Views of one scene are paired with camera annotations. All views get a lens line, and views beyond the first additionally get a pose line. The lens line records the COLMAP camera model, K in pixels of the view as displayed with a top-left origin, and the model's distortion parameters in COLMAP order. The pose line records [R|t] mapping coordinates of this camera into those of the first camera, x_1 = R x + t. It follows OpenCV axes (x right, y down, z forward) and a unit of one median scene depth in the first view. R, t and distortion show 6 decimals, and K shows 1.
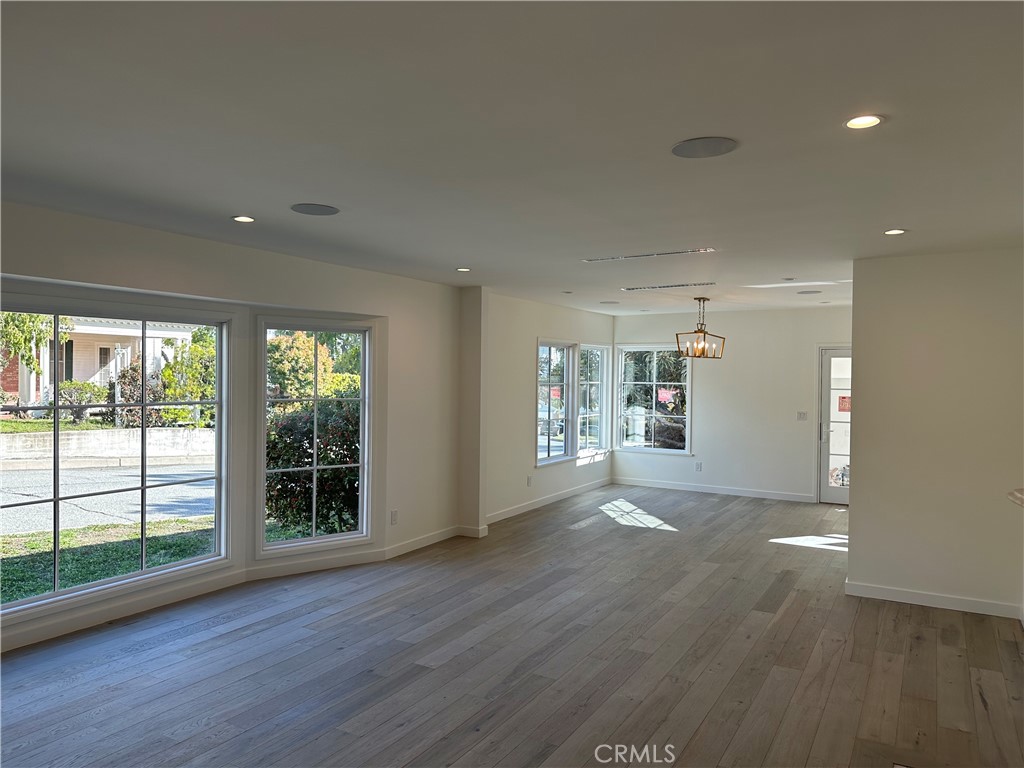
lens RADIAL K [[726.9, 0, 506.7], [0, 726.9, 383.0], [0, 0, 1]] dist [0.110744, -0.098454]
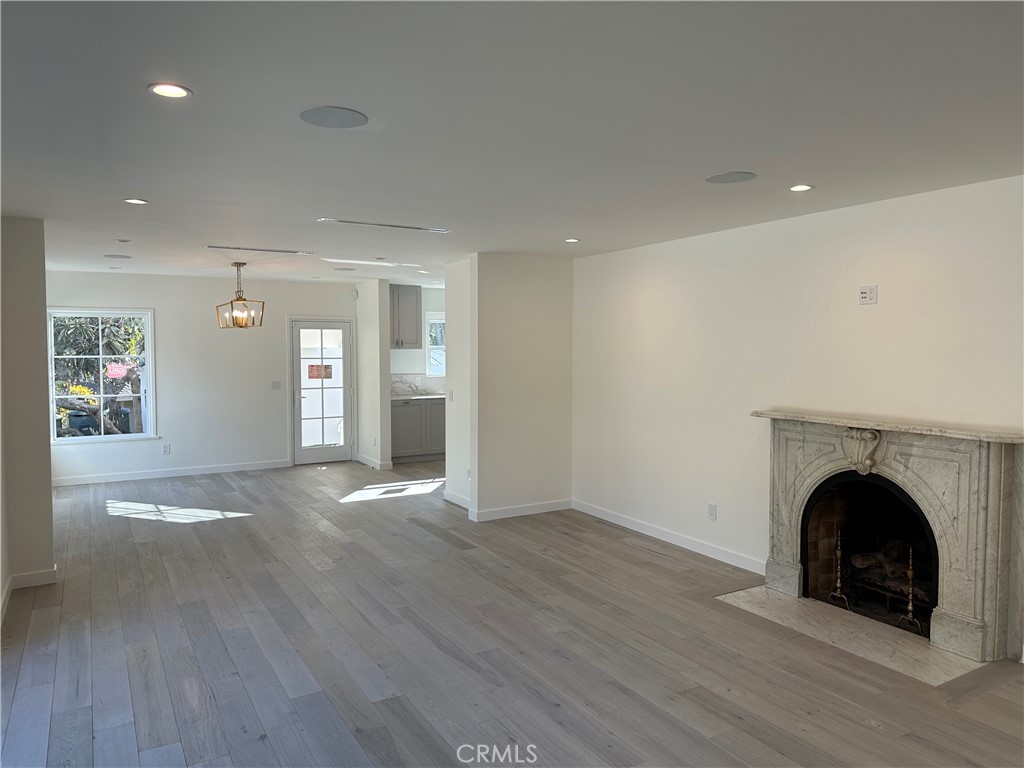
lens RADIAL K [[726.9, 0, 506.7], [0, 726.9, 383.0], [0, 0, 1]] dist [0.110744, -0.098454]
pose [[0.495583, -0.052571, 0.866968, -0.563541], [0.016417, 0.998555, 0.051166, -0.010371], [-0.868405, -0.011124, 0.495730, 0.352336]]
